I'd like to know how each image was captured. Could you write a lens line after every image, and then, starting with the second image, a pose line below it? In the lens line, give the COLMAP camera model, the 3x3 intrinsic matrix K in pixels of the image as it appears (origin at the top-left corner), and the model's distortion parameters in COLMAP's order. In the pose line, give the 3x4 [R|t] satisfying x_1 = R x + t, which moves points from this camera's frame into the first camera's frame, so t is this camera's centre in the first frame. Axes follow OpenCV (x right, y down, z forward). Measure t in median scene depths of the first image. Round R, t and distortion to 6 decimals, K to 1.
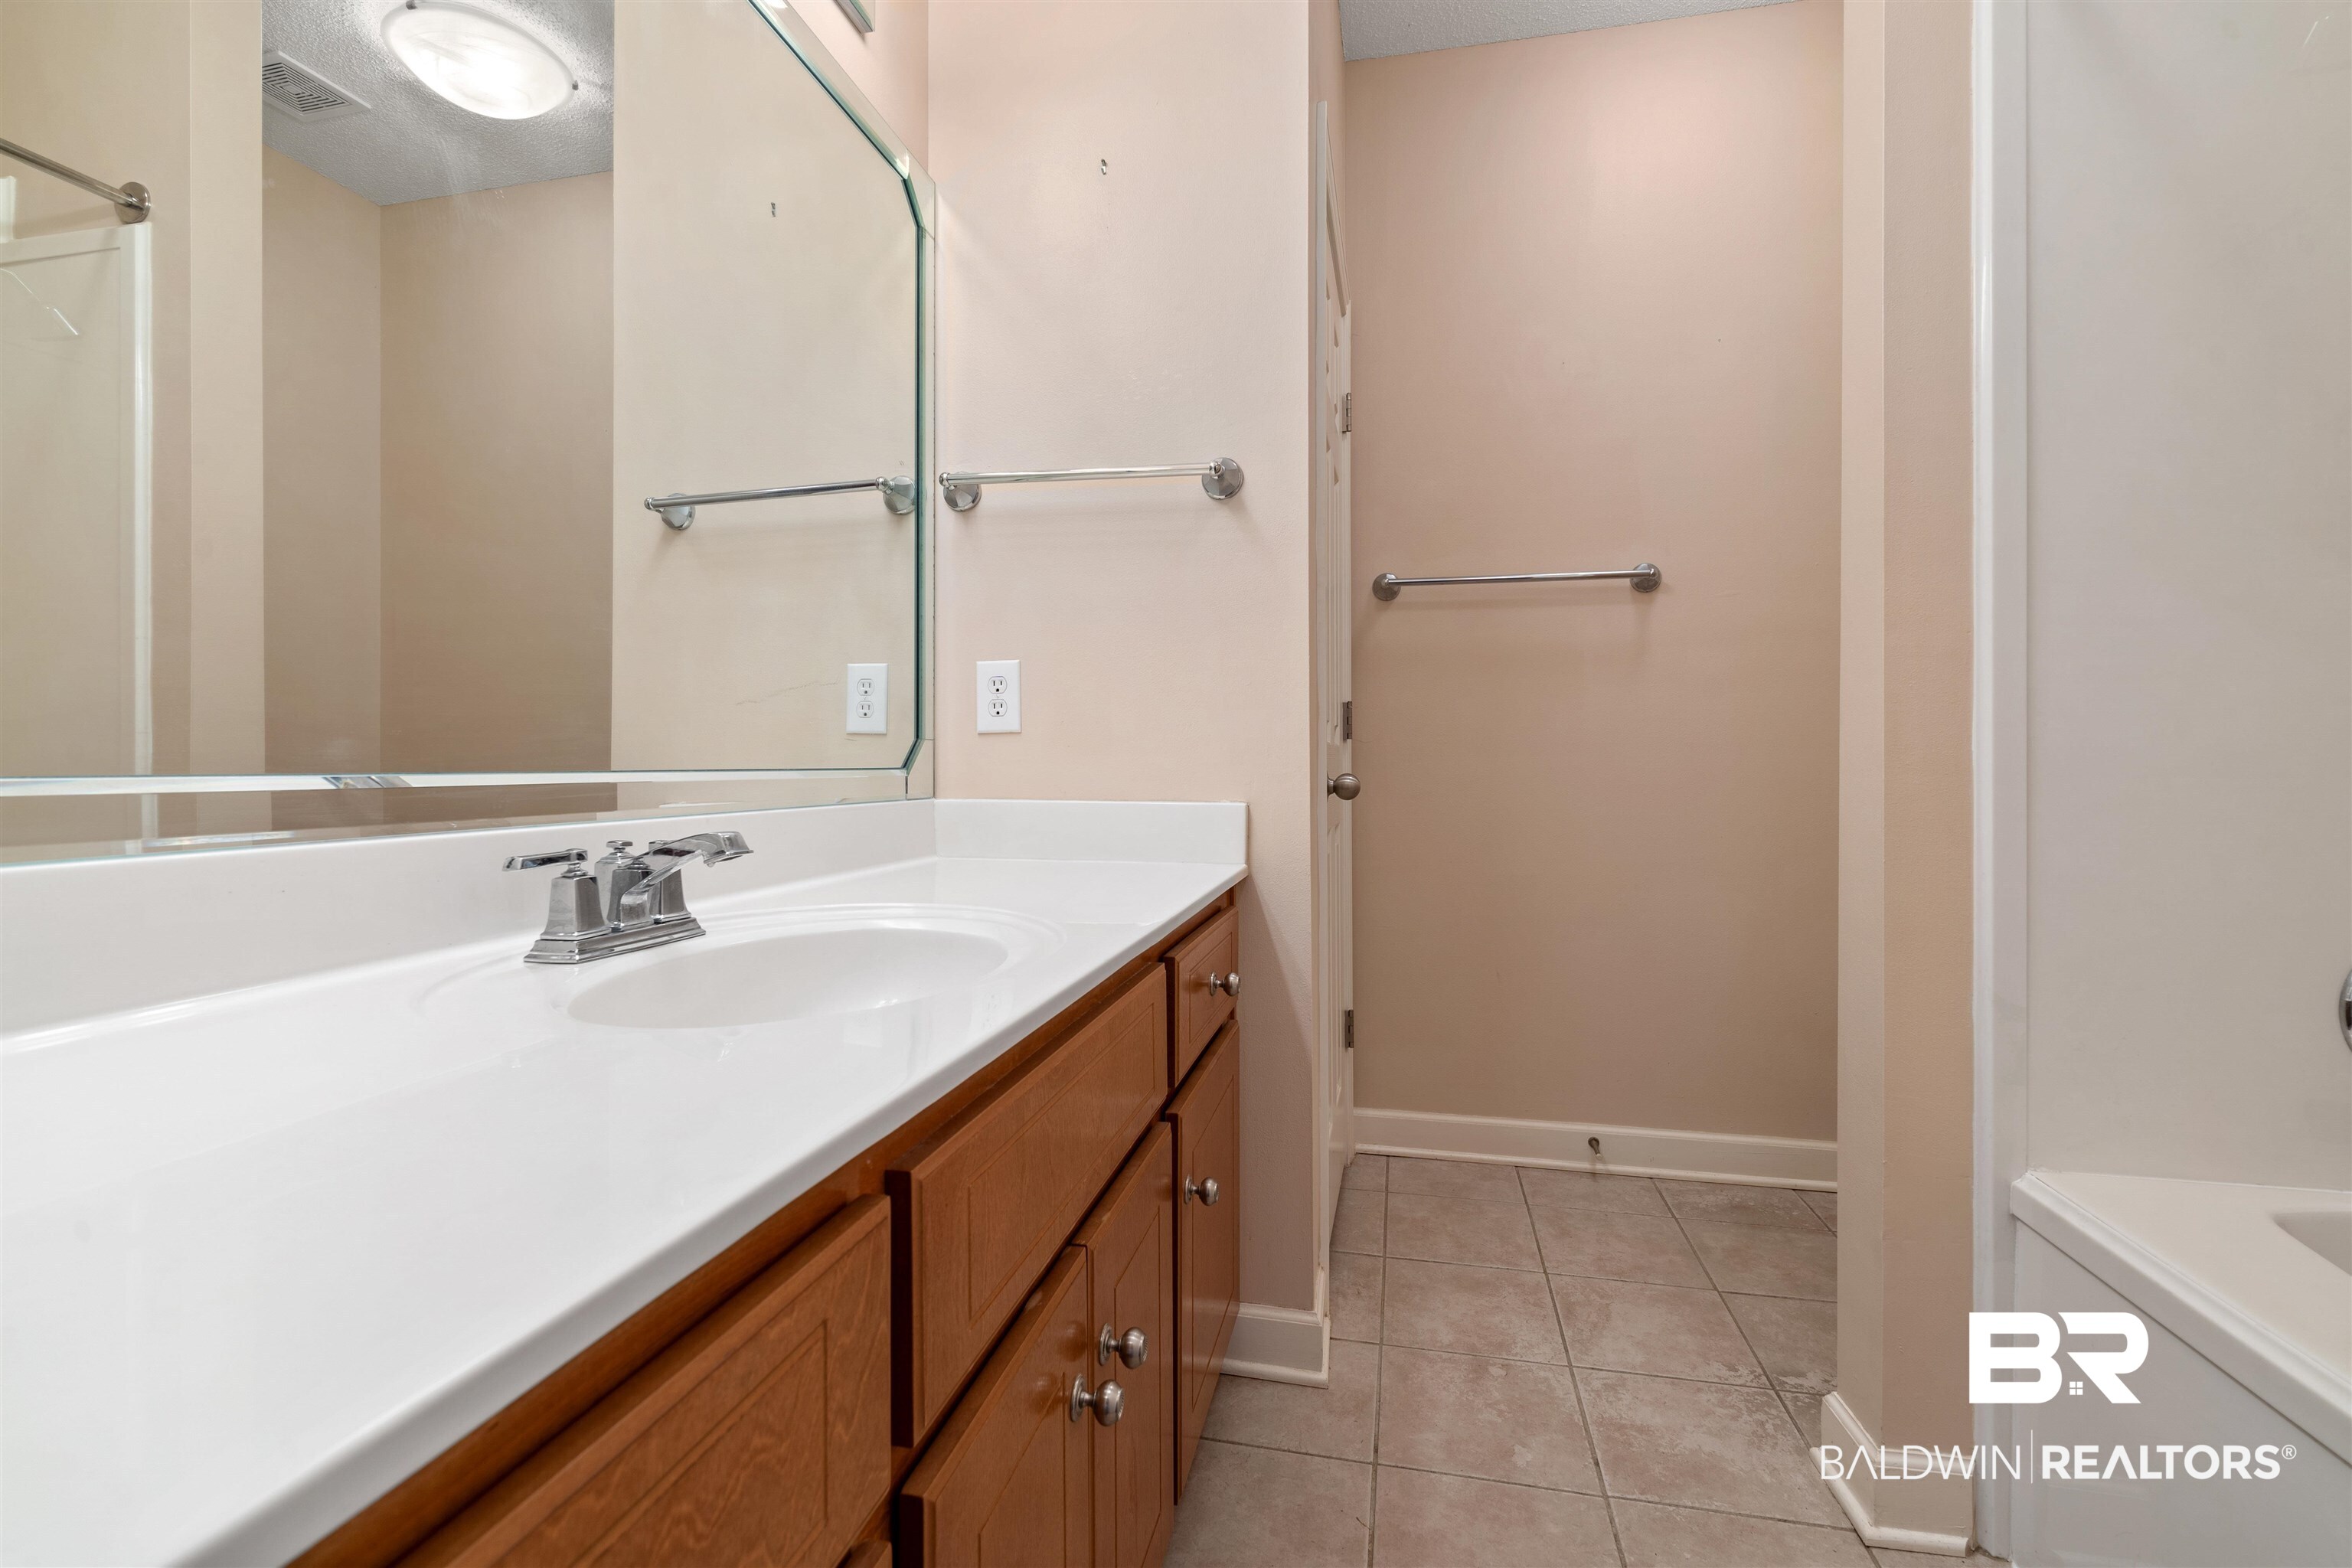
lens RADIAL K [[1047.8, 0, 1176.0], [0, 1047.8, 784.0], [0, 0, 1]] dist [-0.003337, -0.000452]
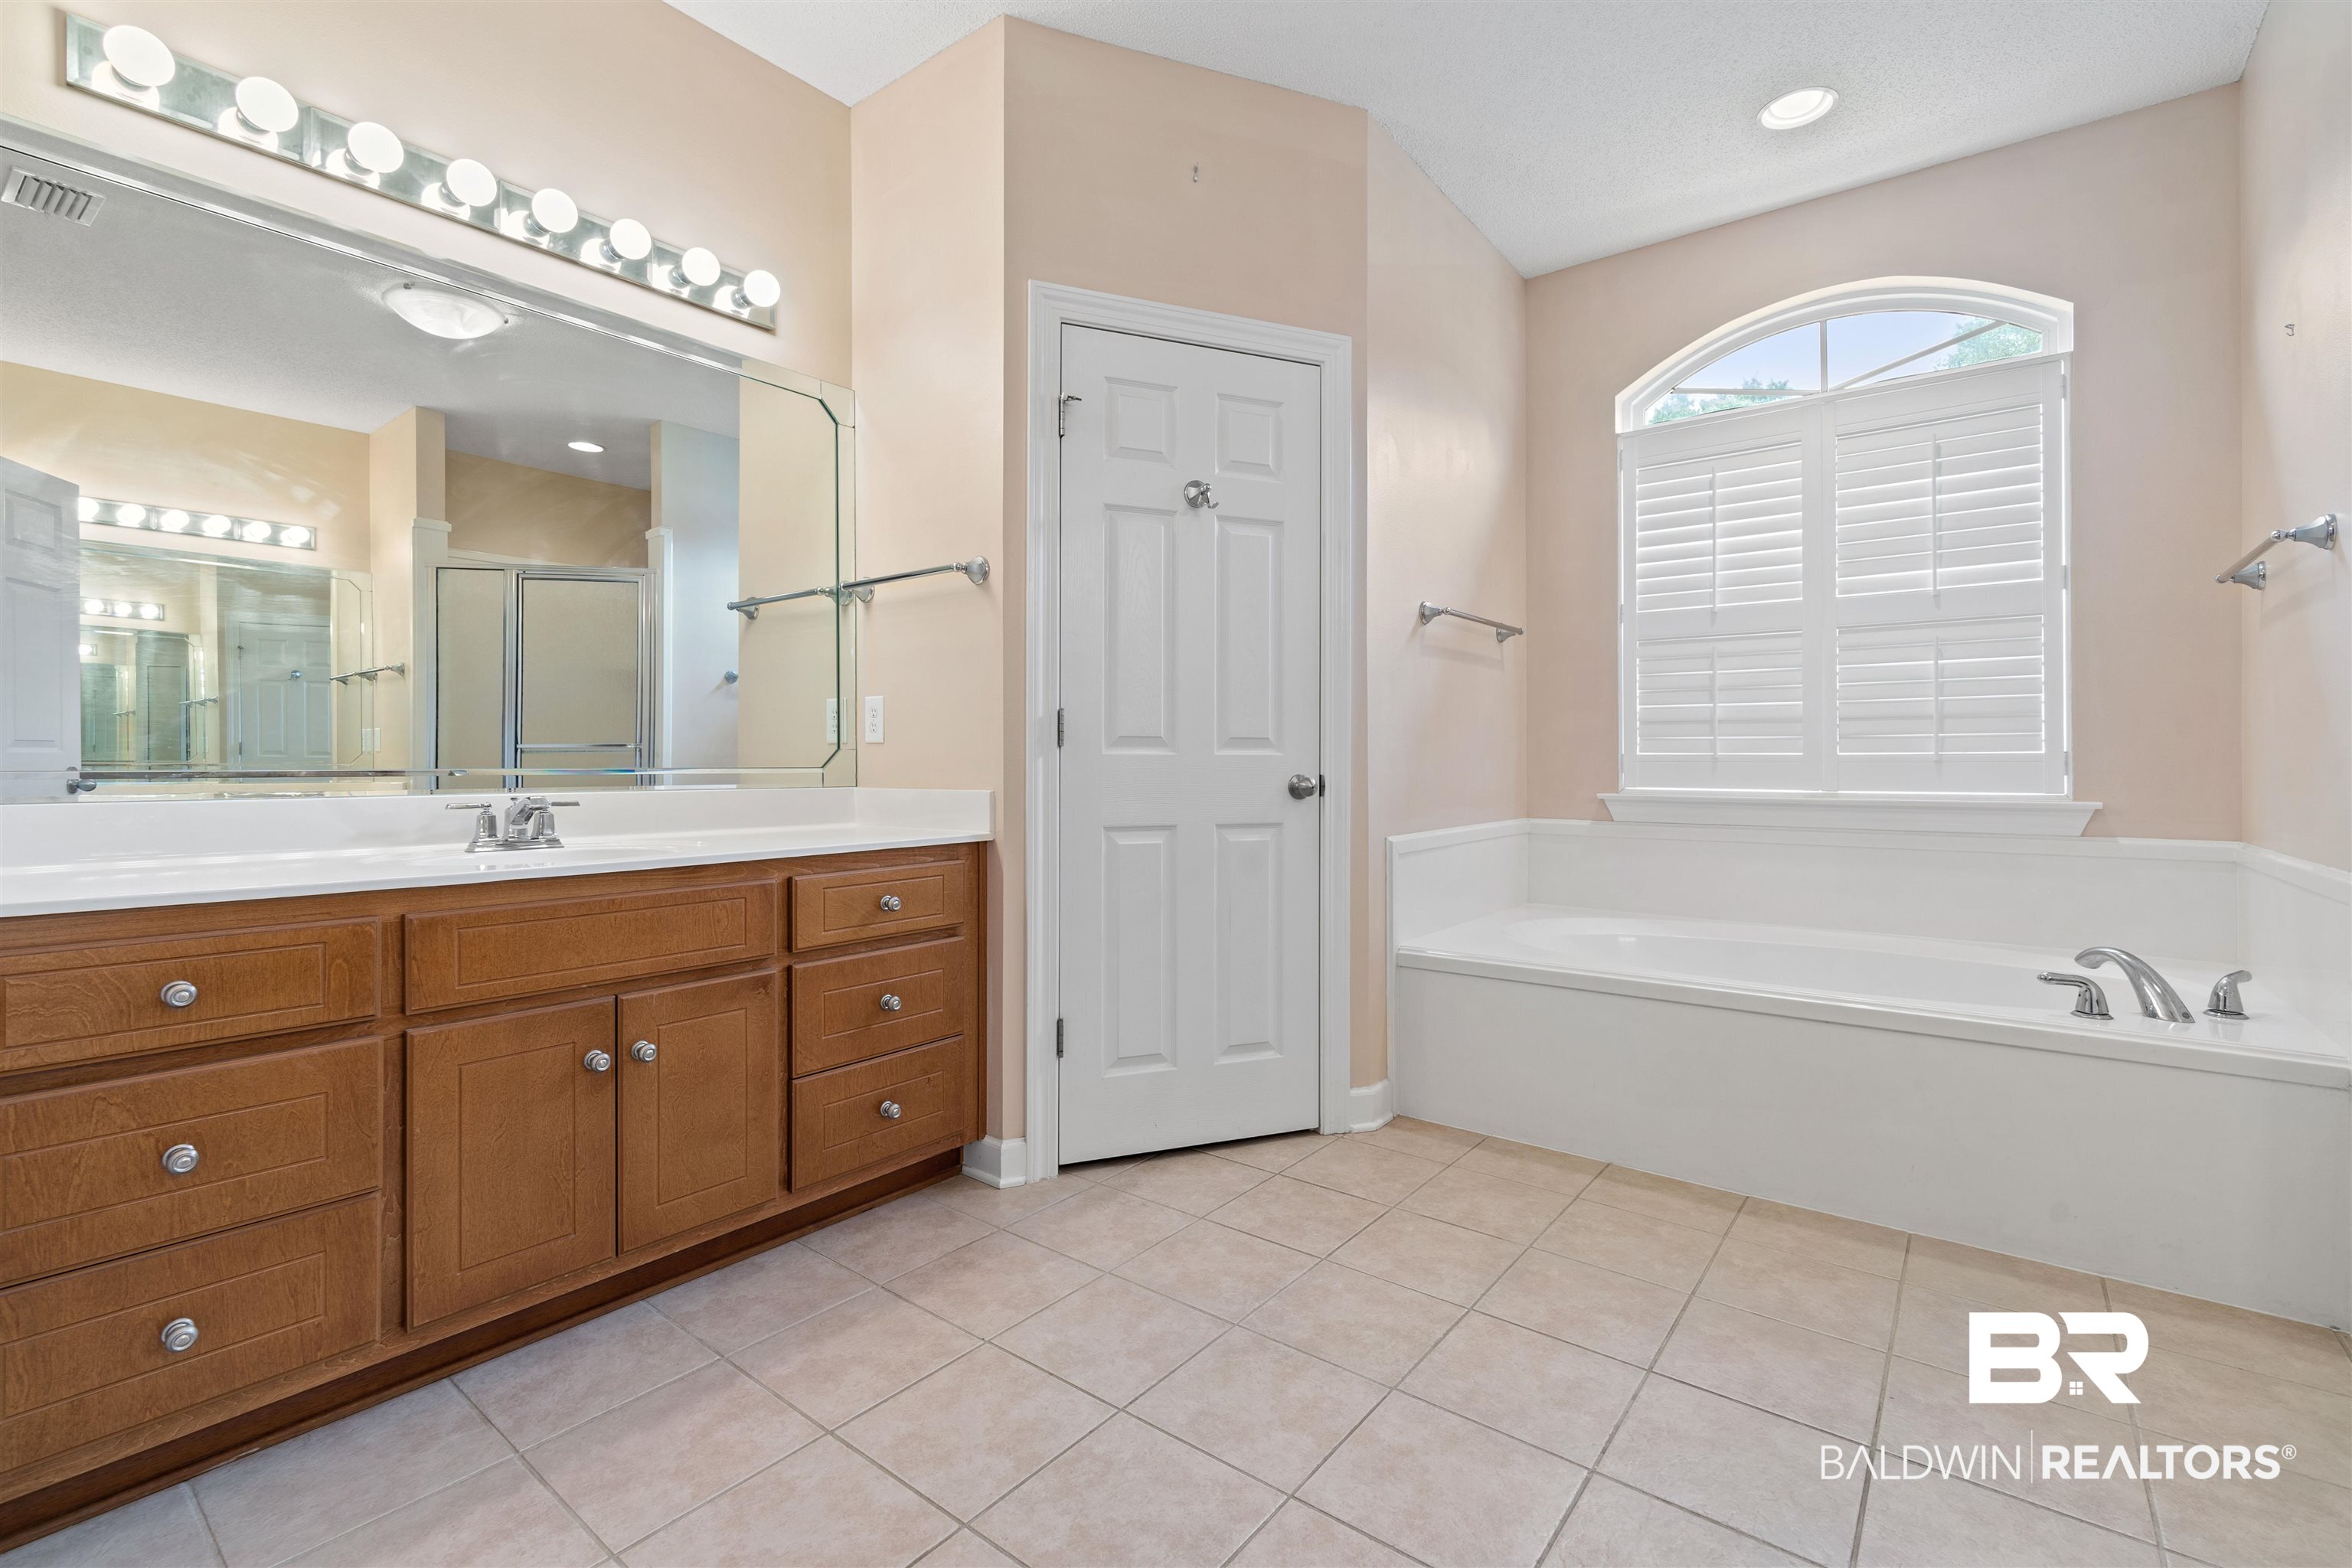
lens RADIAL K [[1027.2, 0, 1180.4], [0, 1027.2, 778.6], [0, 0, 1]] dist [-0.001870, -0.000307]
pose [[0.903346, 0.007413, -0.428849, 0.885475], [-0.009403, 0.999953, -0.002522, 0.001844], [0.428810, 0.006311, 0.903373, -0.167743]]
